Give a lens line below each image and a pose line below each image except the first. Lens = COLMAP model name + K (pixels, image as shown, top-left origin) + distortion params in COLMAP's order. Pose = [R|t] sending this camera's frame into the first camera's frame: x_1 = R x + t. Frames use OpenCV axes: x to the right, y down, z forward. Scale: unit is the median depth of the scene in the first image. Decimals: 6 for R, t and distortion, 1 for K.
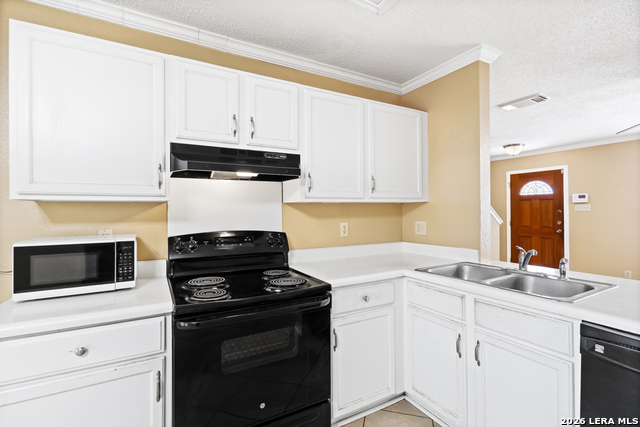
lens RADIAL K [[296.8, 0, 318.6], [0, 296.8, 210.6], [0, 0, 1]] dist [-0.007385, 0.001243]
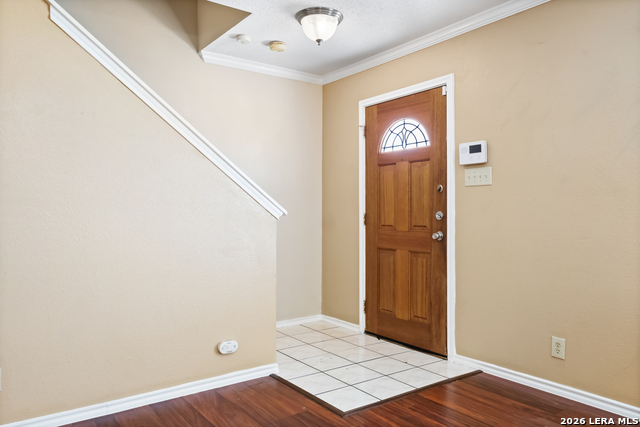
lens RADIAL K [[471.4, 0, 320.1], [0, 471.4, 213.0], [0, 0, 1]] dist [-0.002851, 0.000309]
pose [[0.992674, 0.003710, 0.120767, 1.454957], [-0.004172, 0.999985, 0.003574, 0.091893], [-0.120752, -0.004052, 0.992674, 0.938594]]
